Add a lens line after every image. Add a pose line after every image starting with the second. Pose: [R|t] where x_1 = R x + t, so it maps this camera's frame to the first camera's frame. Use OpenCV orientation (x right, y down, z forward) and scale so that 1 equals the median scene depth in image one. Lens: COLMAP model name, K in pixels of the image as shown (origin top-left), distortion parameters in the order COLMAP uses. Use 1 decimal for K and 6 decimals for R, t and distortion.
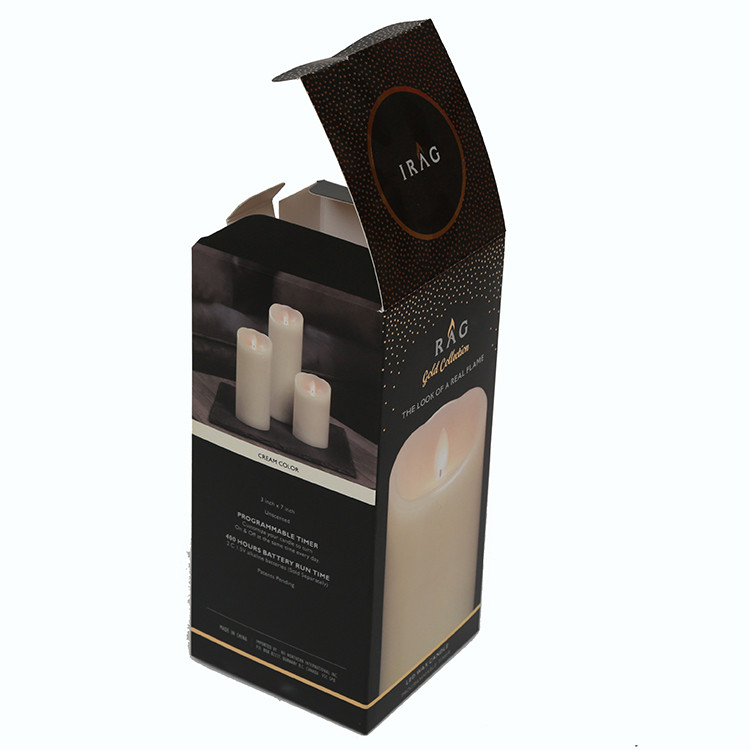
lens RADIAL K [[2078.8, 0, 375.0], [0, 2078.8, 375.0], [0, 0, 1]] dist [0.049834, 0.478439]
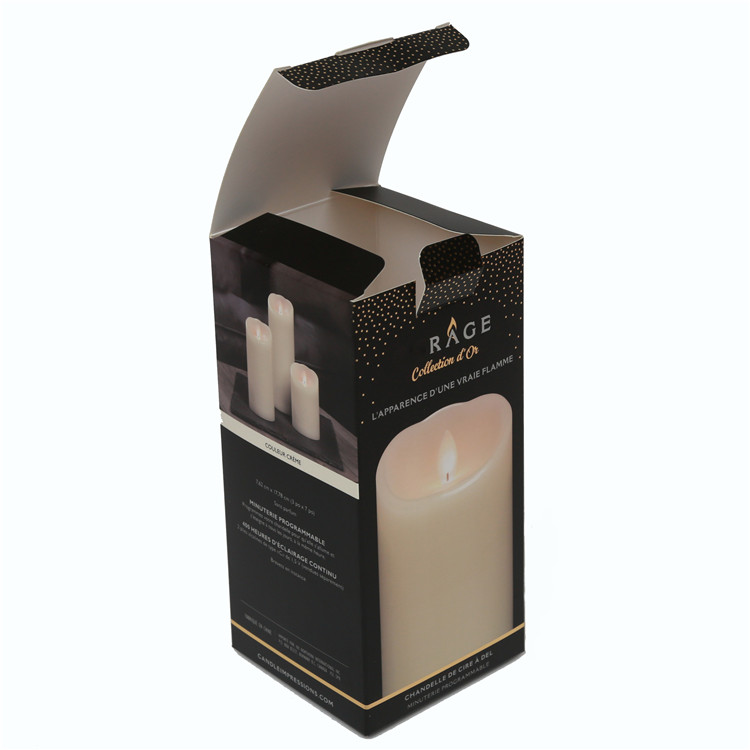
lens RADIAL K [[2078.8, 0, 375.0], [0, 2078.8, 375.0], [0, 0, 1]] dist [0.049834, 0.478439]
pose [[0.974450, 0.053255, -0.218200, 0.219176], [-0.062201, 0.997473, -0.034331, 0.036379], [0.215821, 0.047026, 0.975300, 0.021035]]
